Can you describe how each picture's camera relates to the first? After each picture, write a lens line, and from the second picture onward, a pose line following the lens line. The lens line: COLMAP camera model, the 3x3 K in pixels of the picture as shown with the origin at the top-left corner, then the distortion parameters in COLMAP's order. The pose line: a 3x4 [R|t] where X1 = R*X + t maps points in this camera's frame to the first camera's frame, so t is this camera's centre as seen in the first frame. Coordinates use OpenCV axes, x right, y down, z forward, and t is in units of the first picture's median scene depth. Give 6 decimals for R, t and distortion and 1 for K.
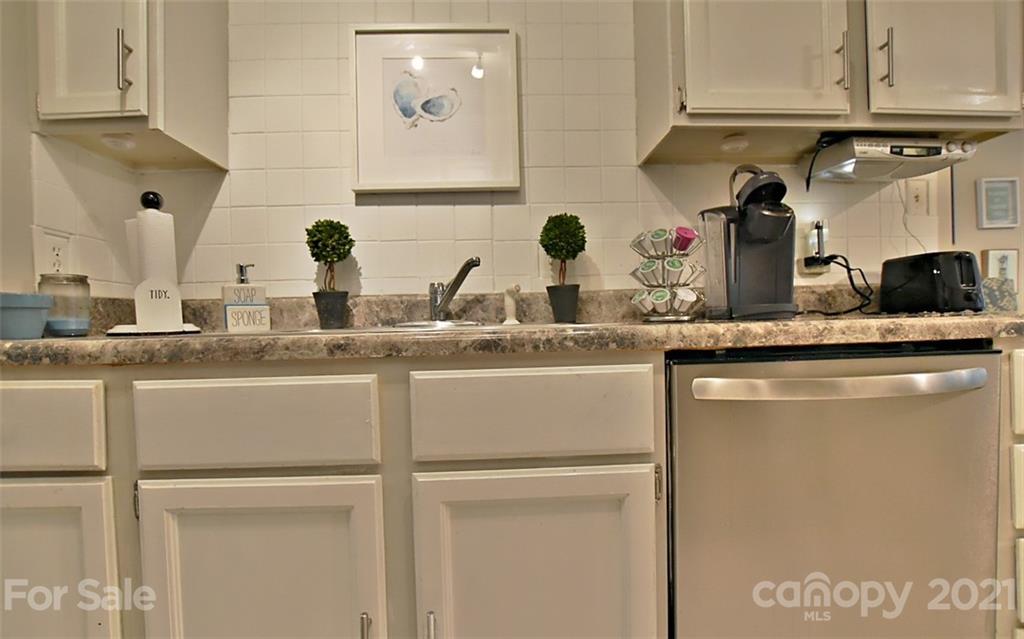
lens RADIAL K [[464.6, 0, 513.6], [0, 464.6, 325.4], [0, 0, 1]] dist [-0.029833, 0.001972]
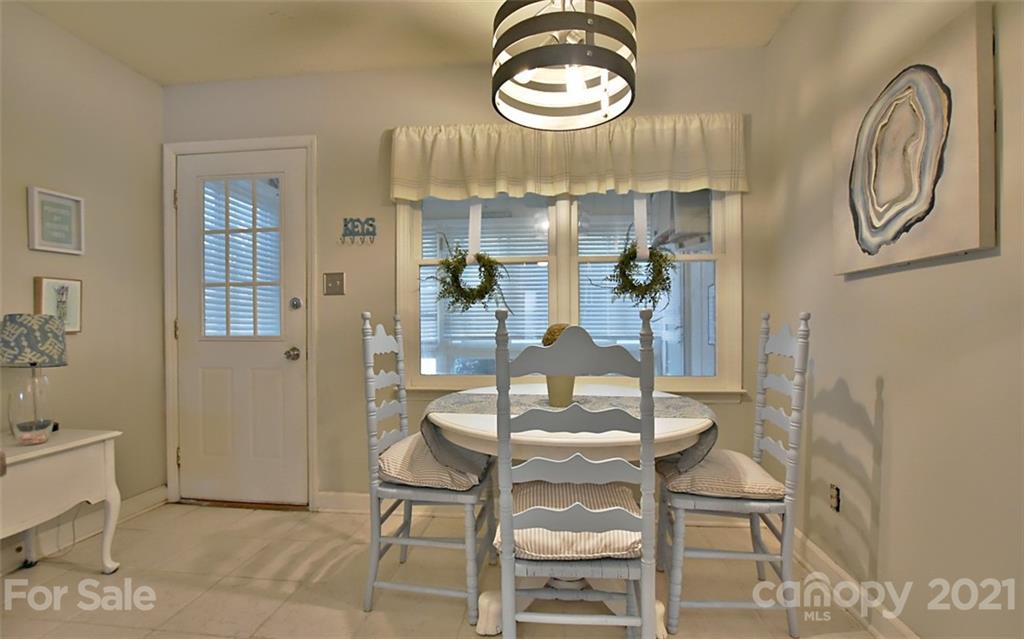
lens RADIAL K [[464.6, 0, 508.8], [0, 464.6, 328.4], [0, 0, 1]] dist [-0.029833, 0.001972]
pose [[0.133020, 0.011451, 0.991047, 0.666032], [0.006525, 0.999901, -0.012429, -0.110622], [-0.991092, 0.008120, 0.132933, 0.119597]]
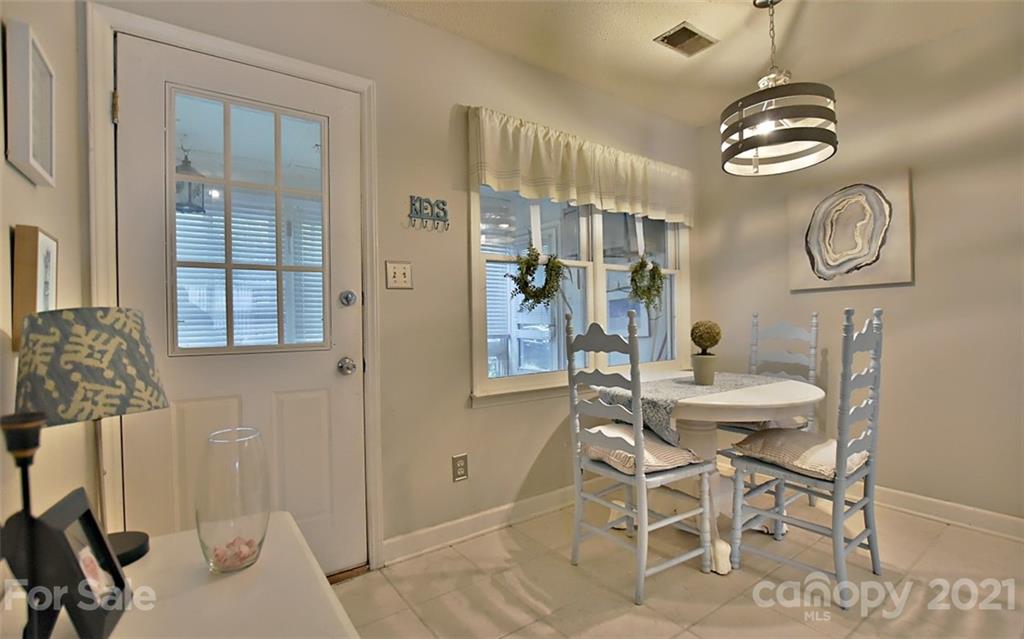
lens RADIAL K [[464.6, 0, 516.5], [0, 464.6, 329.7], [0, 0, 1]] dist [-0.029833, 0.001972]
pose [[-0.556557, 0.017375, 0.830628, 0.968527], [0.033980, 0.999421, 0.001862, -0.131471], [-0.830114, 0.029261, -0.556825, 1.593025]]
